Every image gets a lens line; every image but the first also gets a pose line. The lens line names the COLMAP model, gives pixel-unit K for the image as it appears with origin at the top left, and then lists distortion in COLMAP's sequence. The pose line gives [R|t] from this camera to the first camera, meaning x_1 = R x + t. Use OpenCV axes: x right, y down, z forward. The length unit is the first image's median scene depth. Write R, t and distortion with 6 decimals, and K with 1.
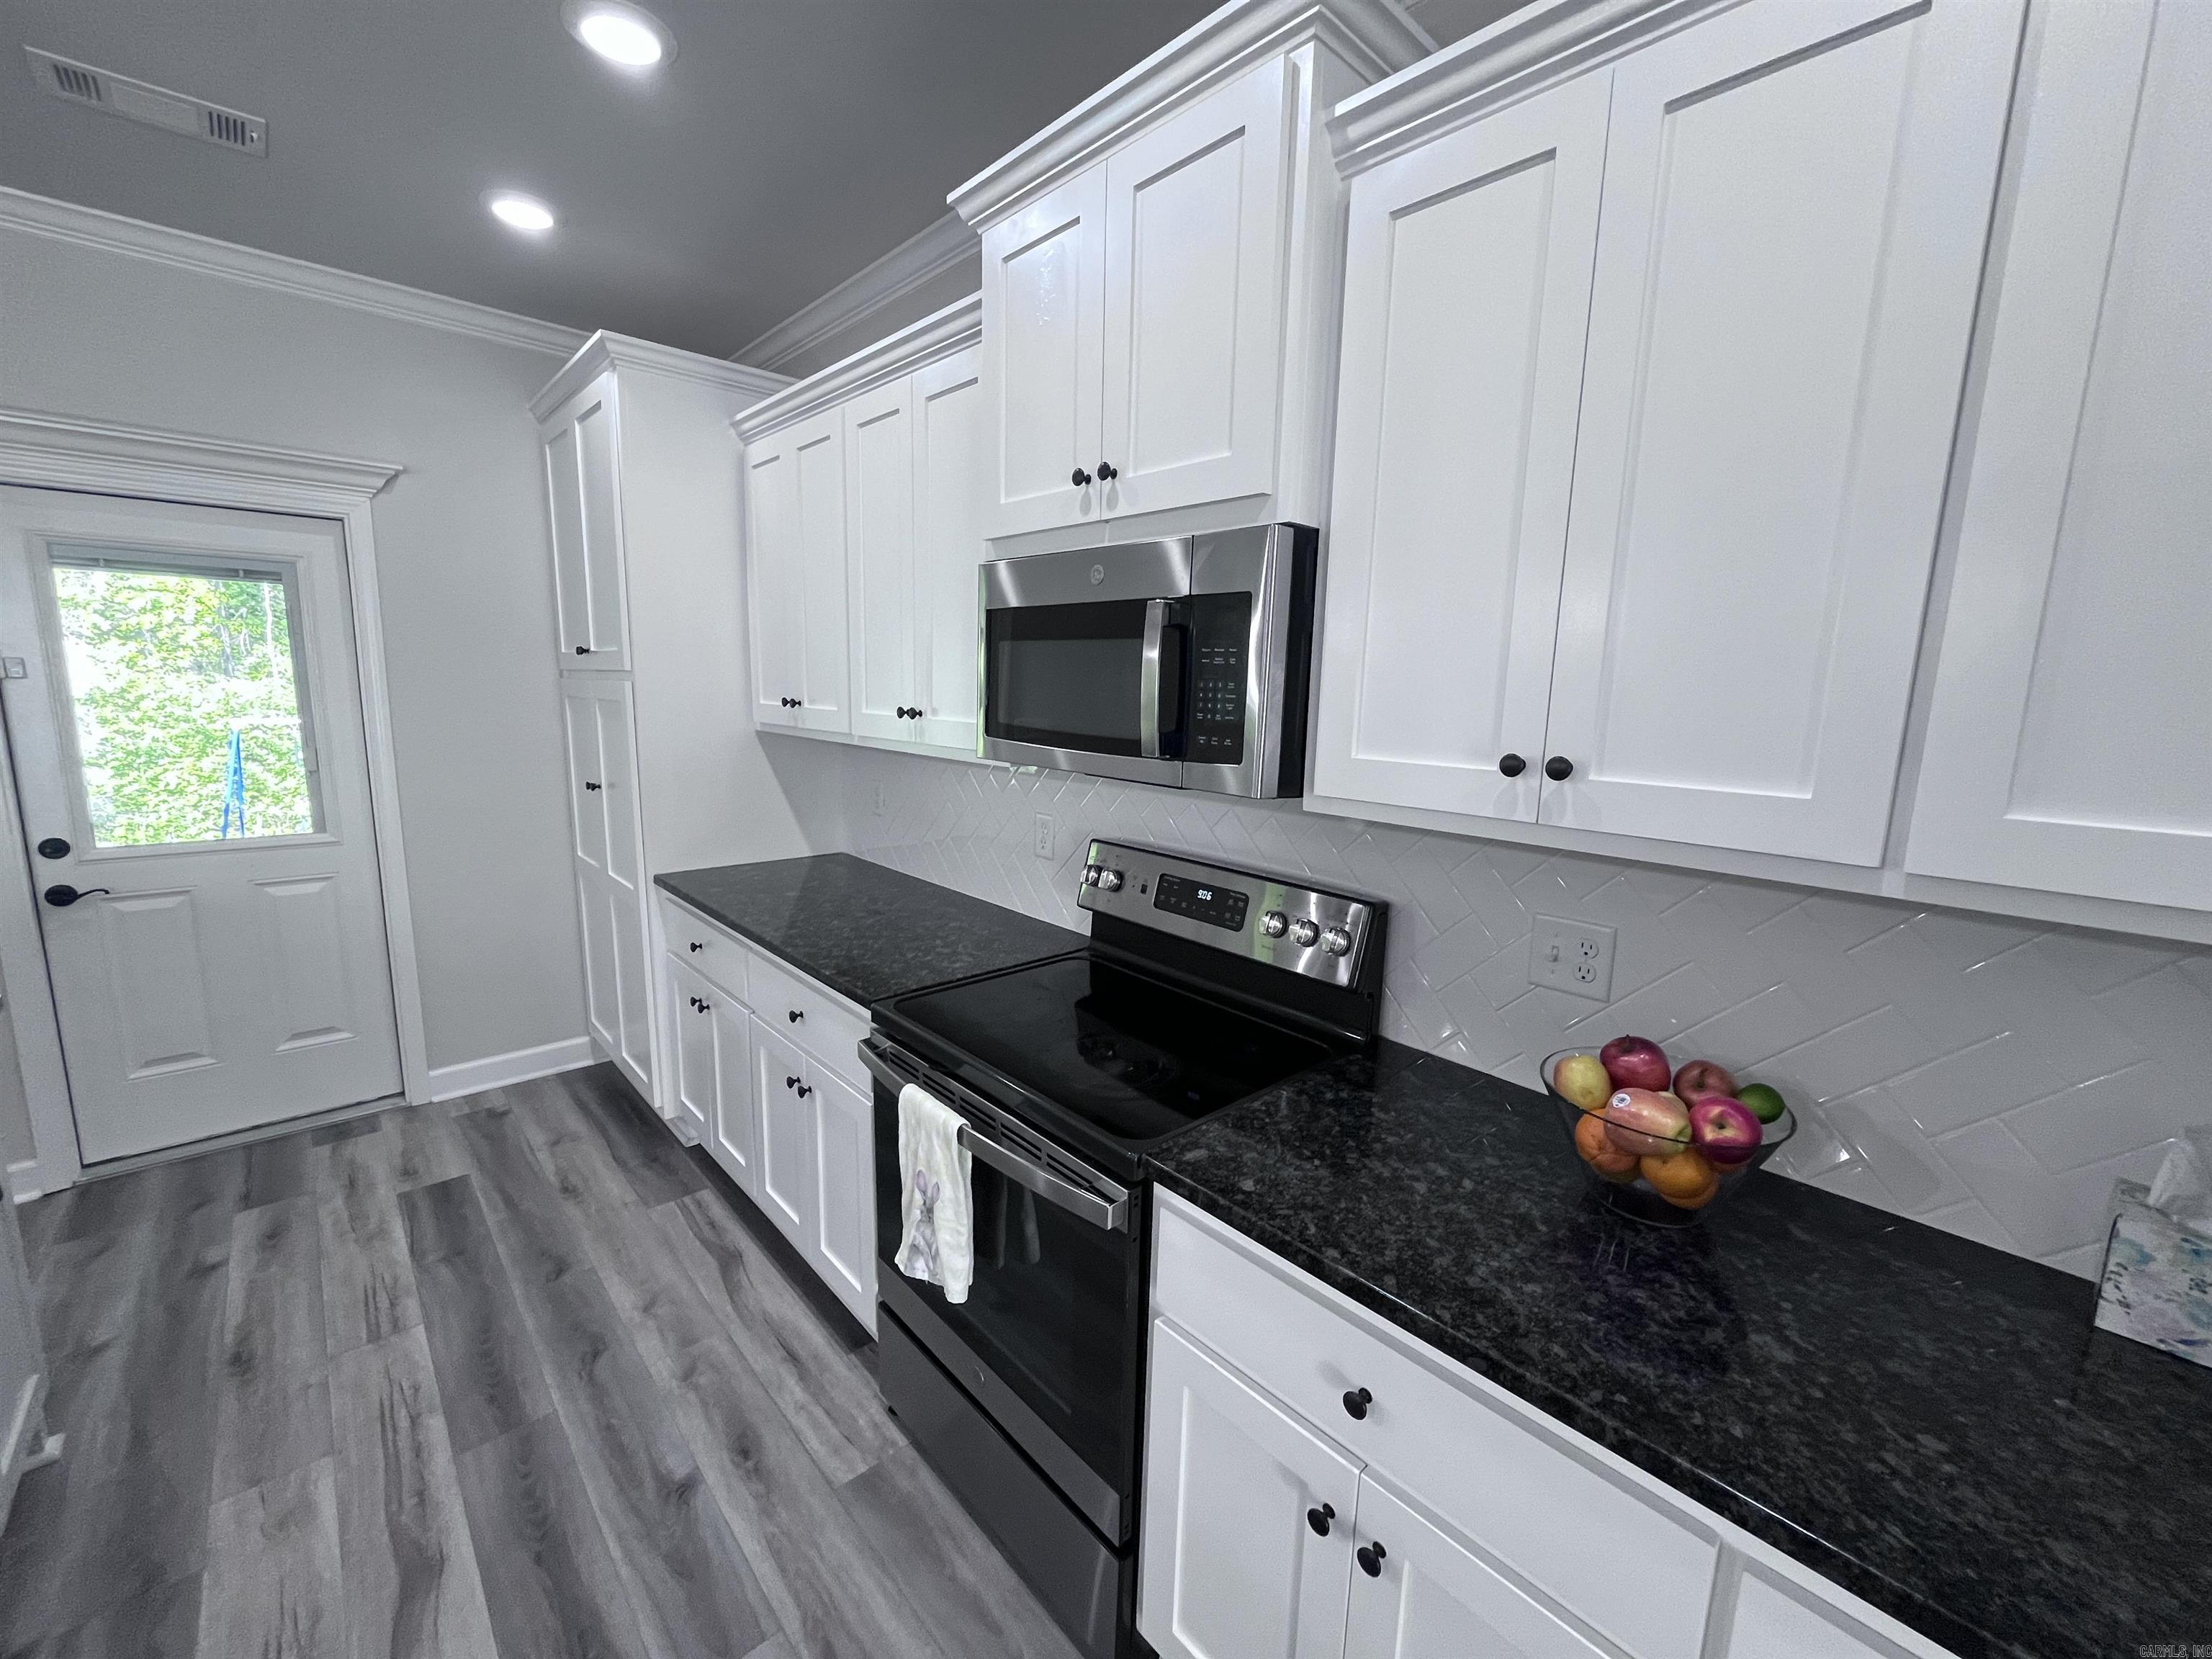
lens RADIAL K [[890.5, 0, 1105.0], [0, 890.5, 824.0], [0, 0, 1]] dist [-0.003312, 0.000182]
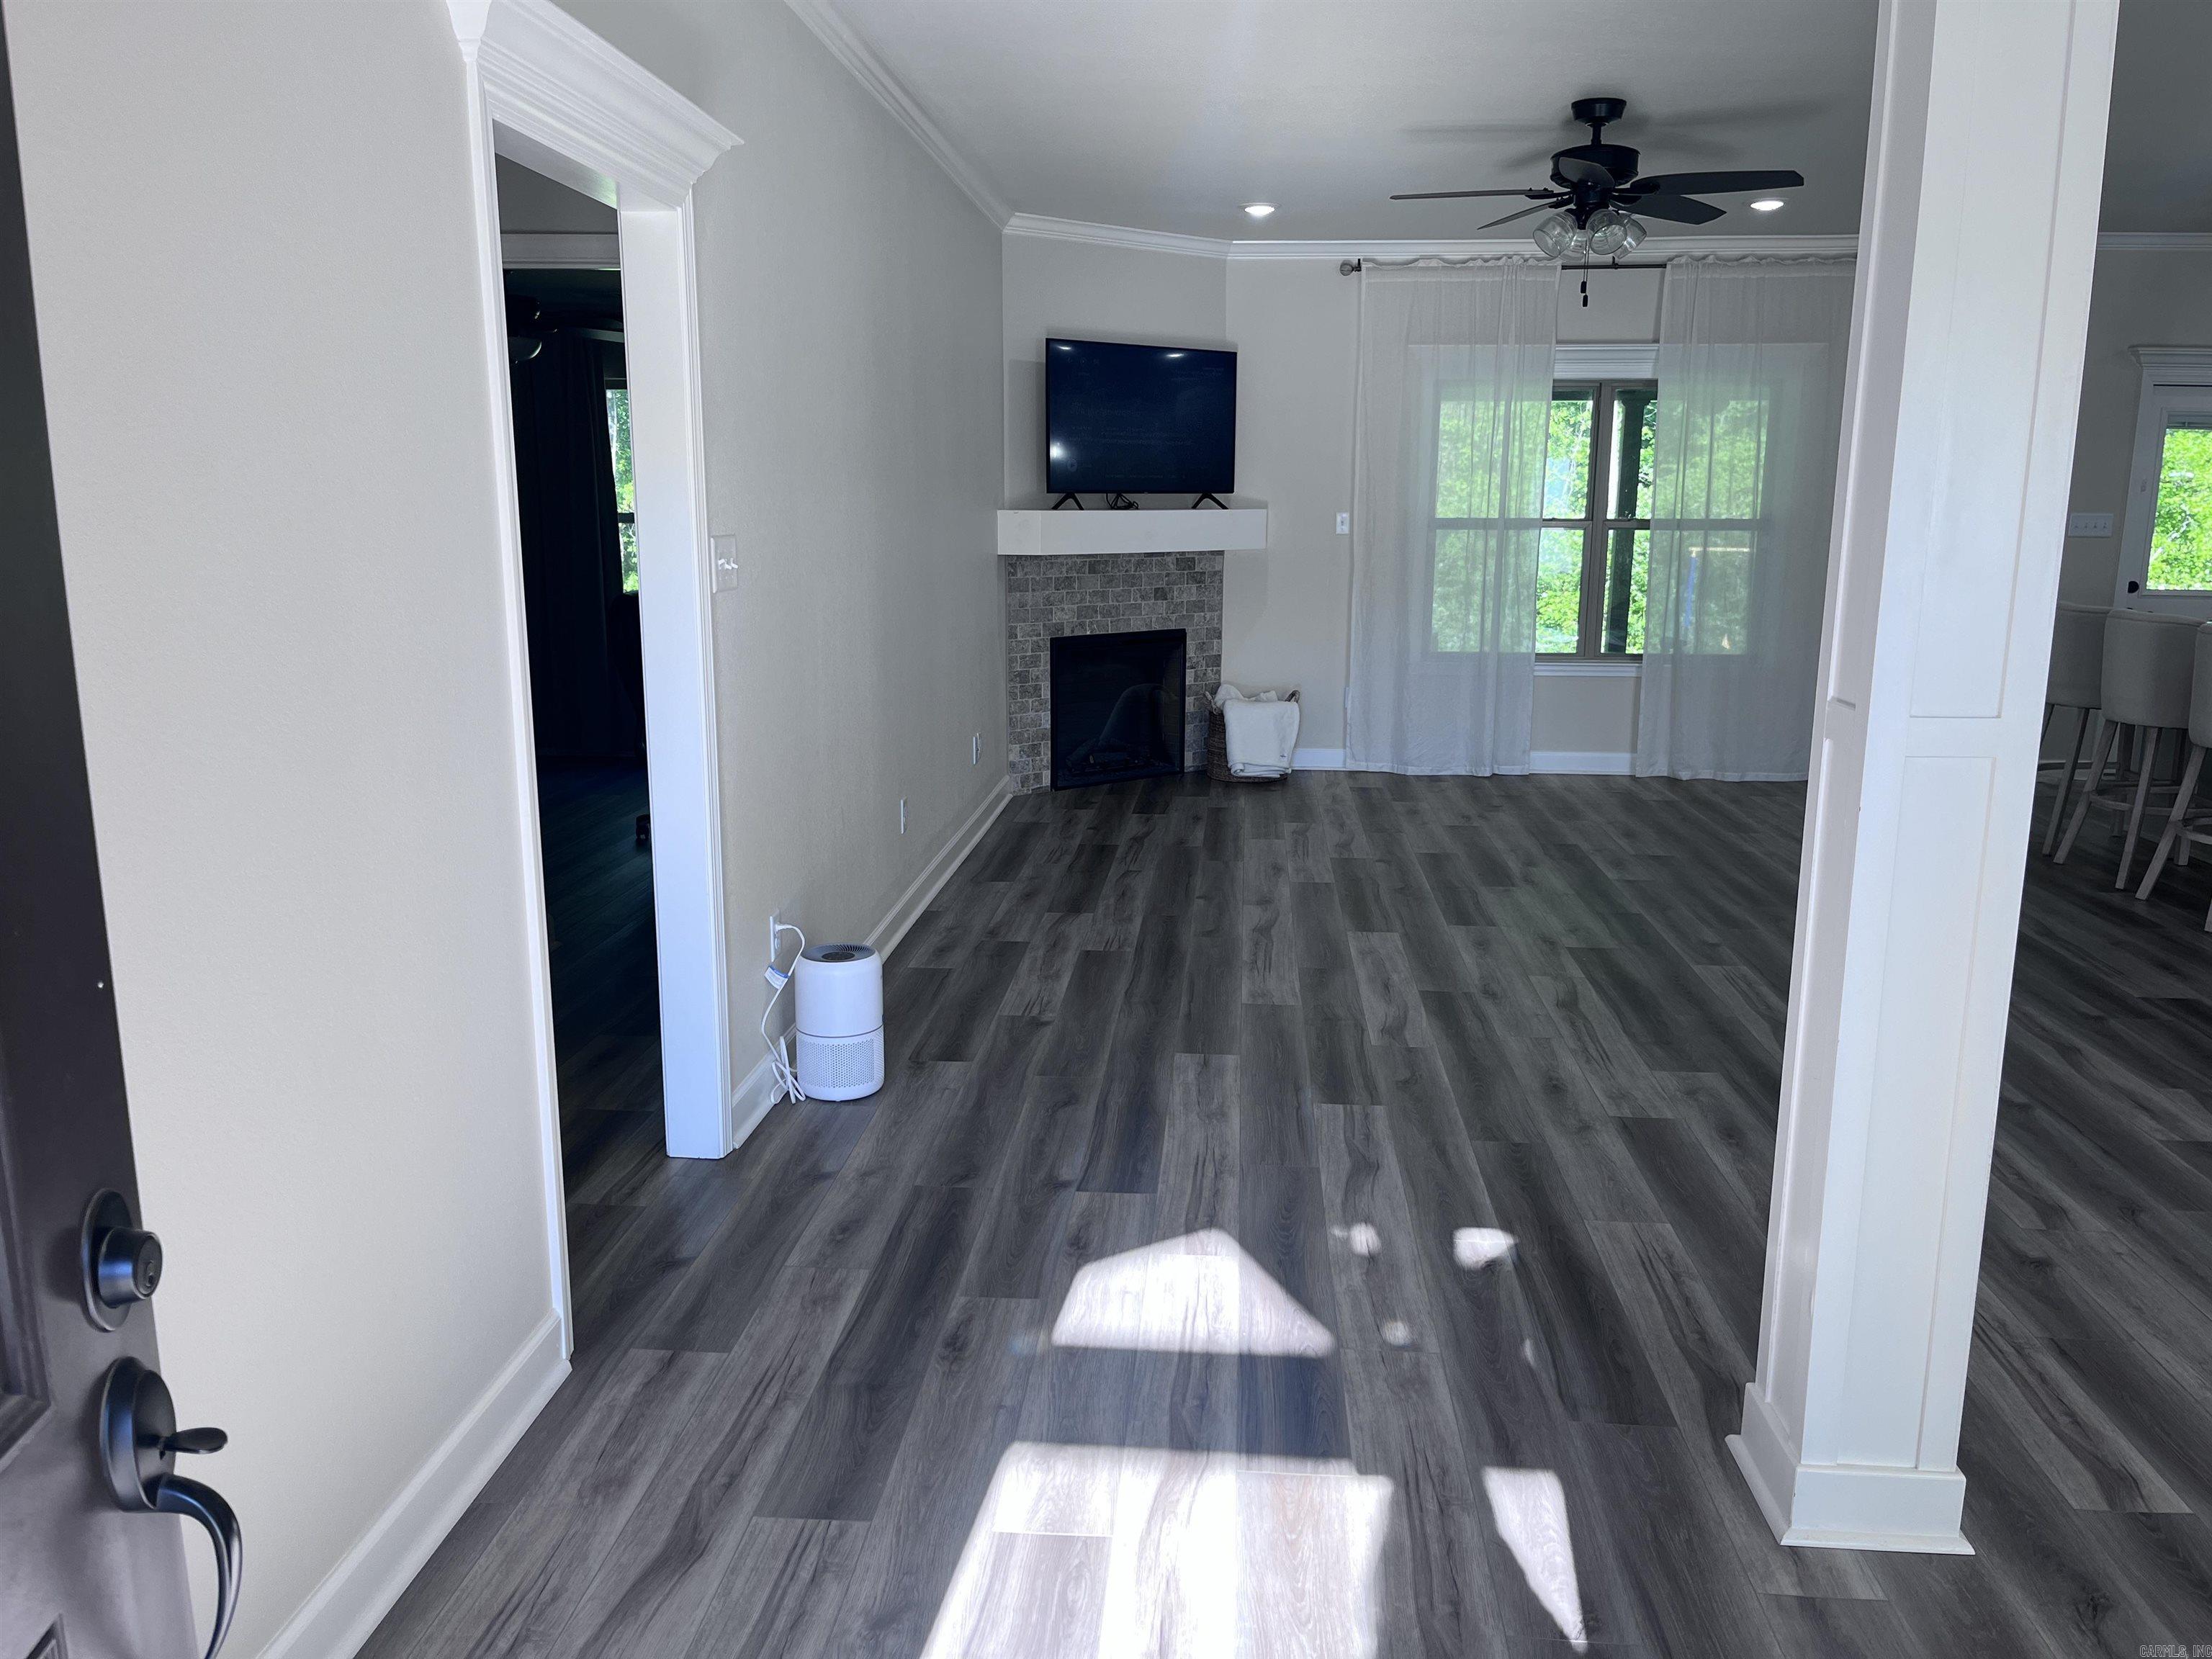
lens RADIAL K [[1669.4, 0, 1086.4], [0, 1669.4, 851.9], [0, 0, 1]] dist [0.024376, -0.027714]
pose [[0.668393, 0.133046, -0.731813, -0.074673], [-0.106595, 0.990850, 0.082782, 0.739442], [0.736131, 0.022677, 0.676459, -4.169563]]
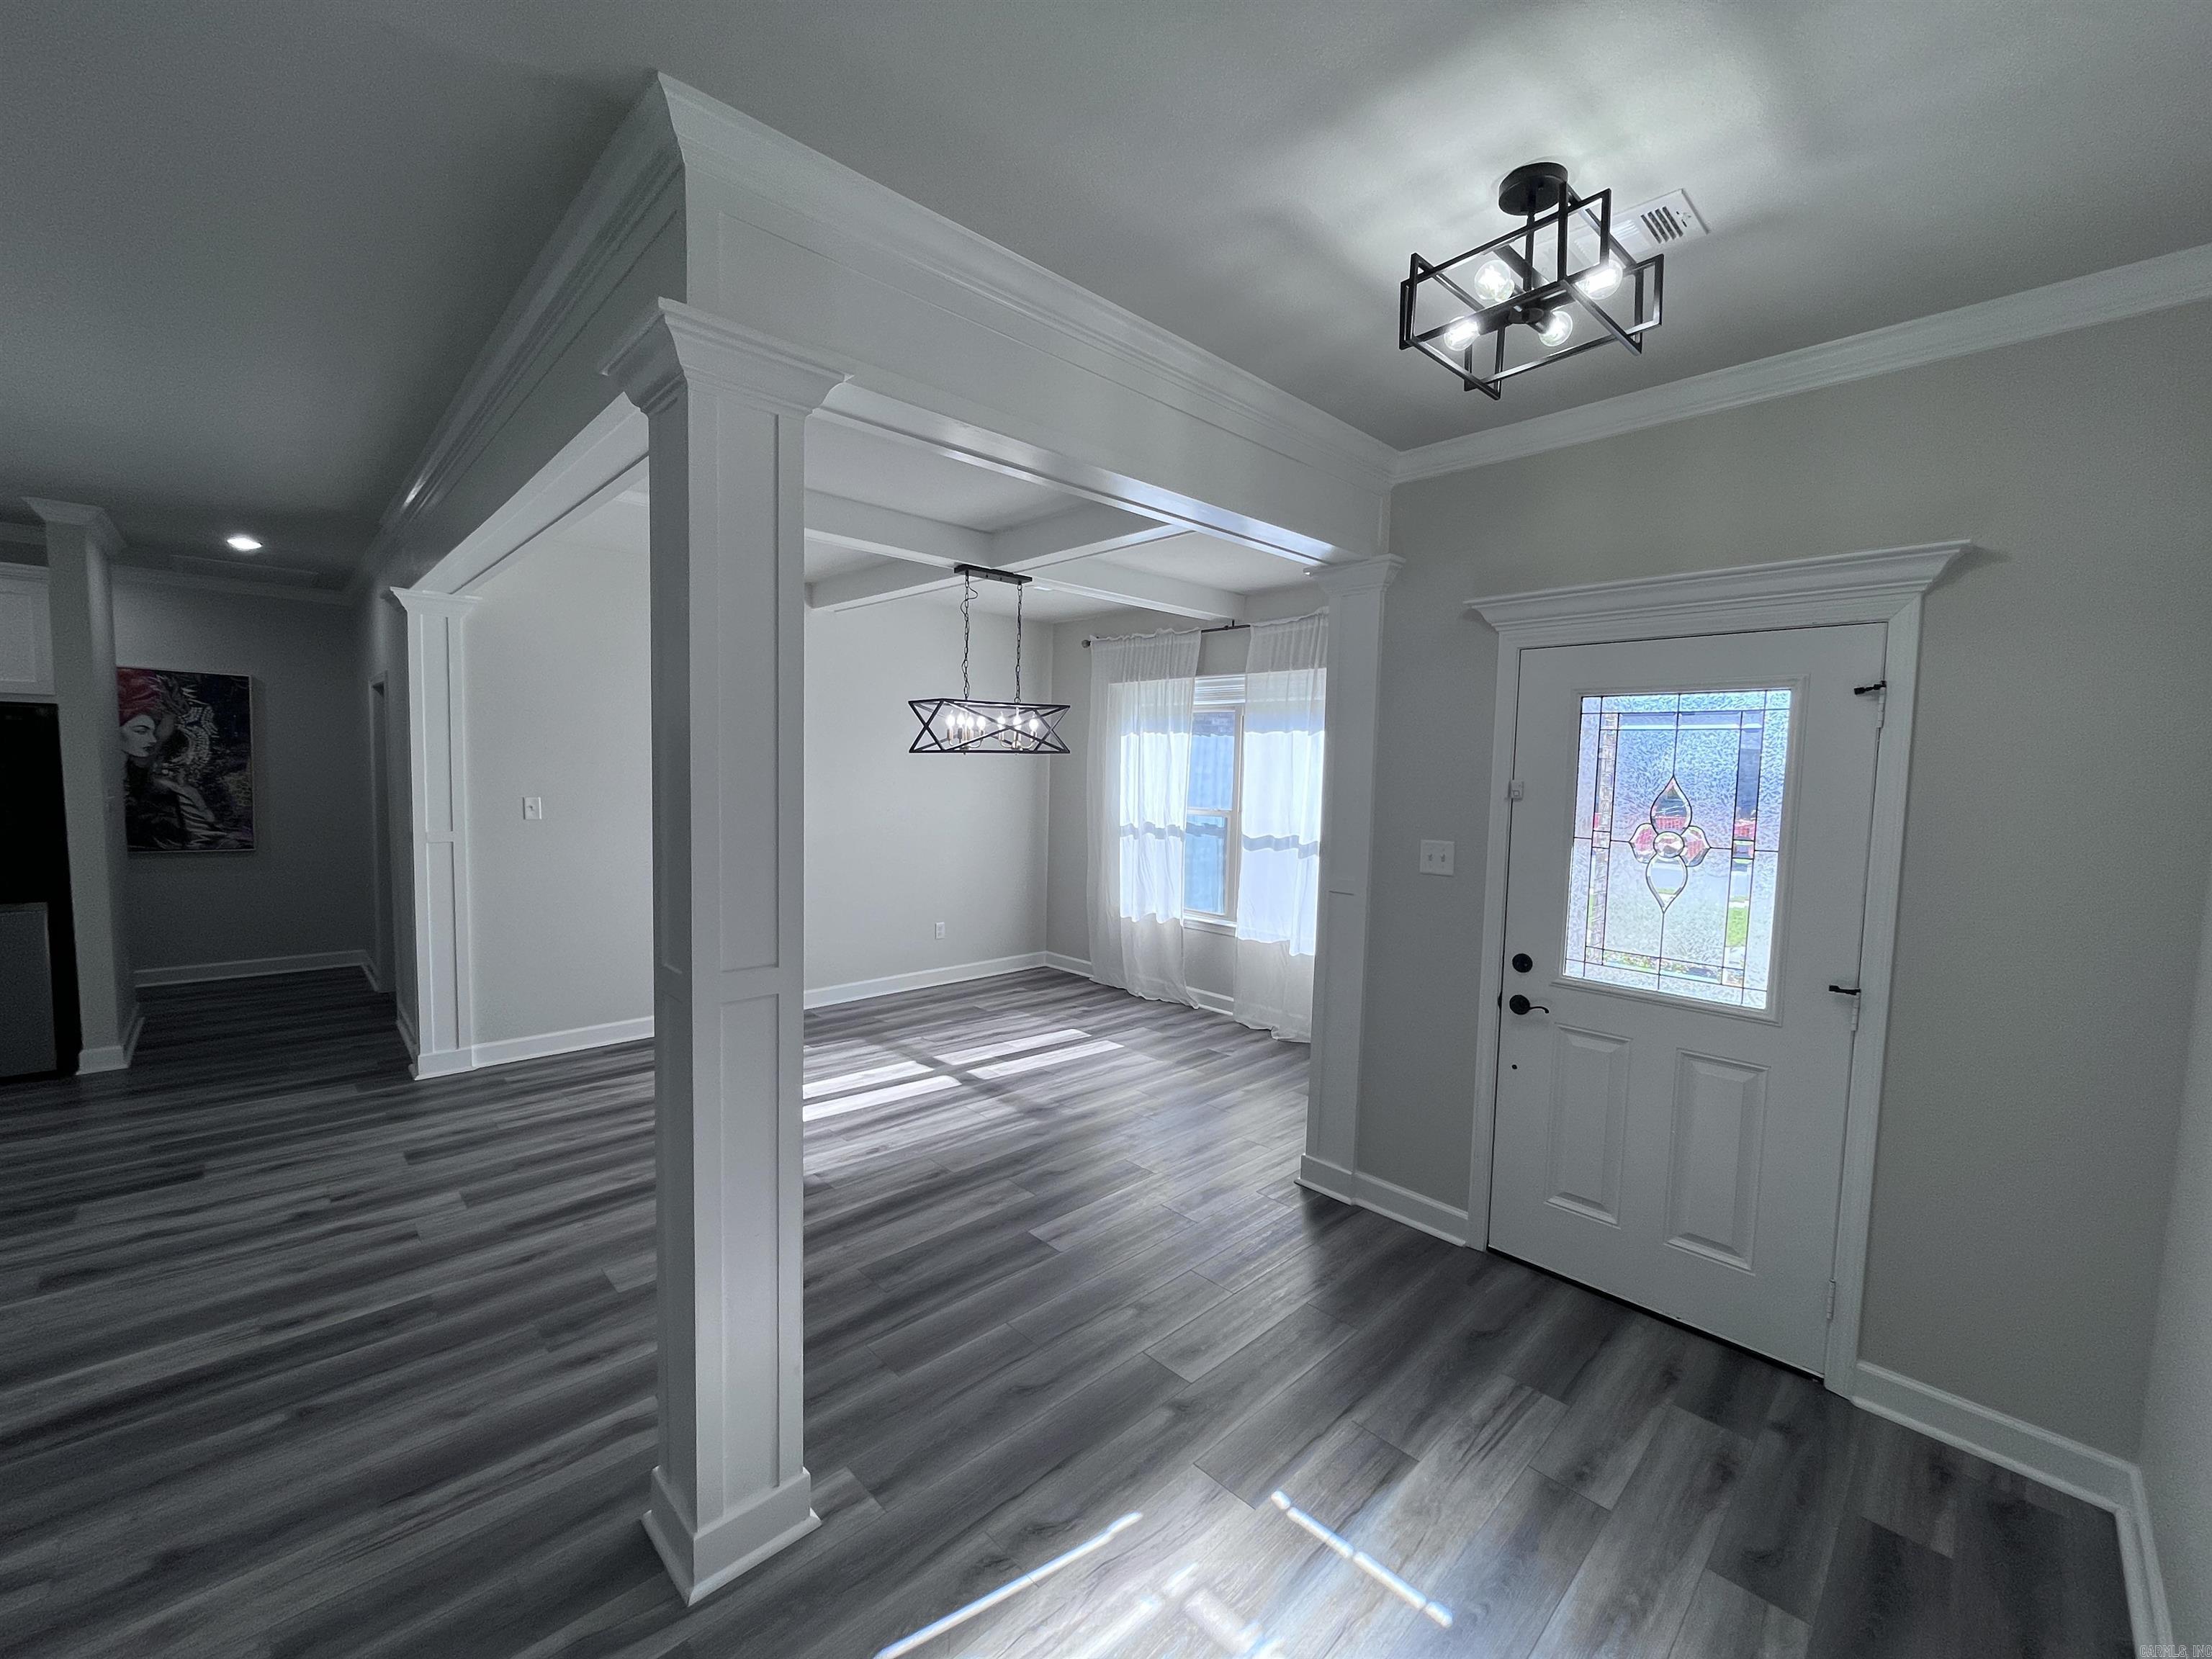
lens RADIAL K [[890.5, 0, 1105.5], [0, 890.5, 821.9], [0, 0, 1]] dist [-0.003312, 0.000182]
pose [[-0.025761, -0.088676, 0.995727, -1.651358], [0.139146, 0.986044, 0.091413, 0.468355], [-0.989937, 0.140906, -0.013063, -3.234155]]
